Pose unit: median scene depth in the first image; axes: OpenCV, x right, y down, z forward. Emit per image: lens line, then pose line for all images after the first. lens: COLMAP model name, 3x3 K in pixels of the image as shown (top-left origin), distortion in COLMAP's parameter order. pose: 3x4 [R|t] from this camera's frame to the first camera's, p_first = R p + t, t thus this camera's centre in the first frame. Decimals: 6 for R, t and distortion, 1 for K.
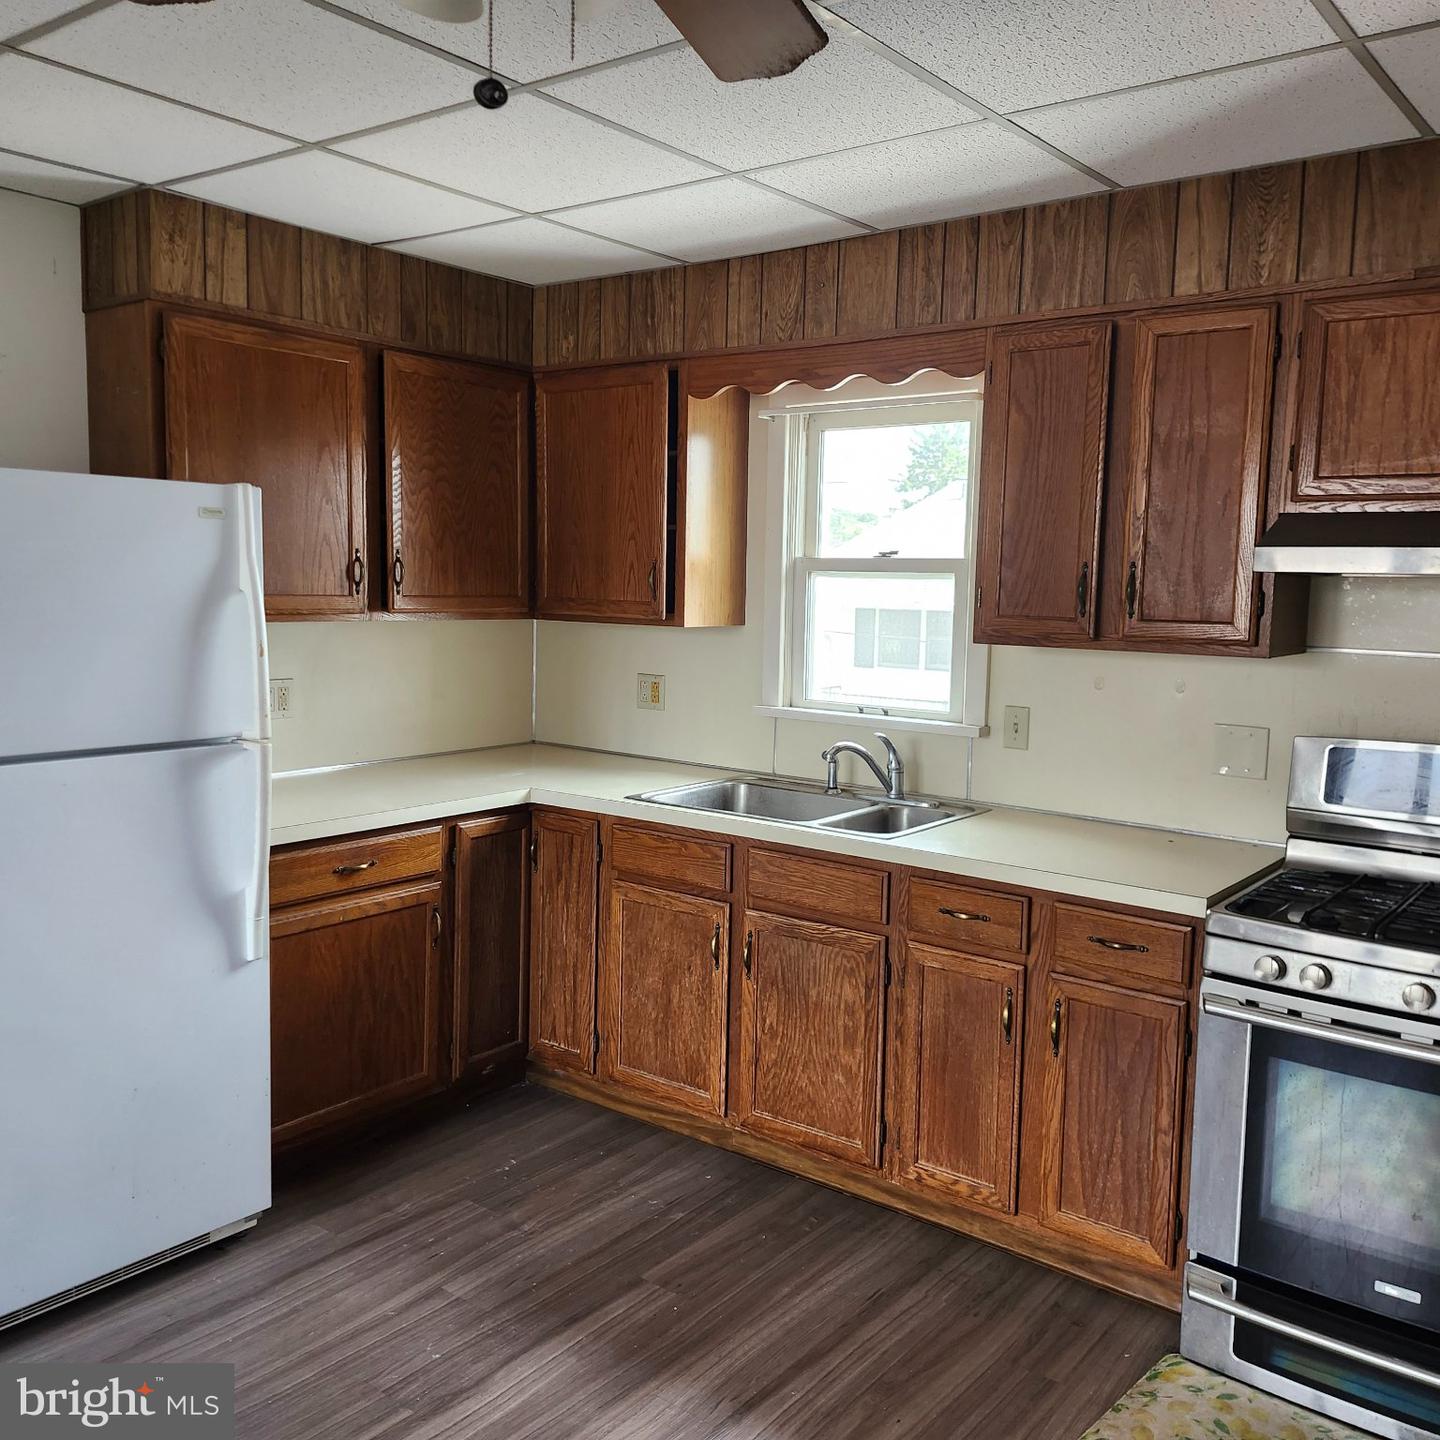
lens RADIAL K [[1317.1, 0, 750.5], [0, 1317.1, 696.8], [0, 0, 1]] dist [0.109084, -0.151257]
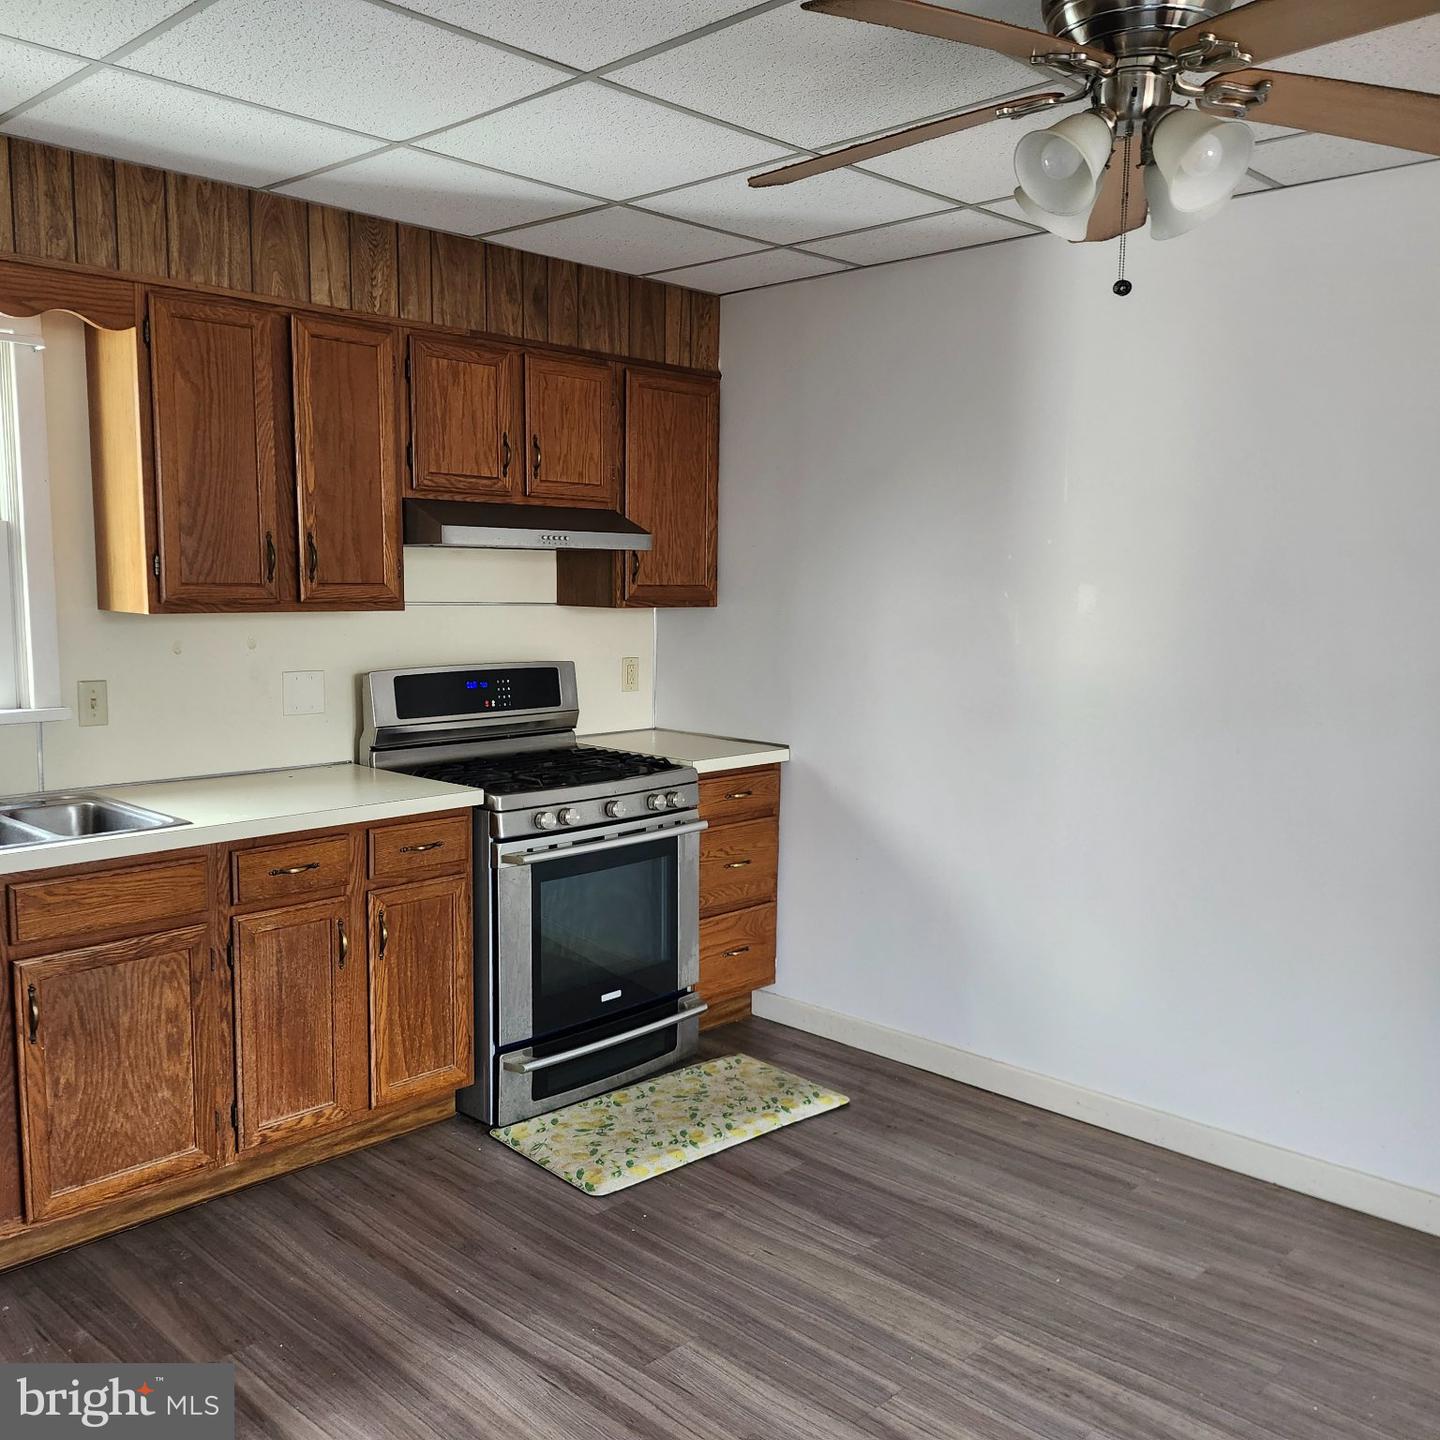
lens RADIAL K [[1317.1, 0, 750.5], [0, 1317.1, 696.8], [0, 0, 1]] dist [0.109084, -0.151257]
pose [[0.108706, -0.123529, 0.986369, -0.786630], [0.075093, 0.990434, 0.115762, -0.063326], [-0.991234, 0.061485, 0.116943, 0.483147]]
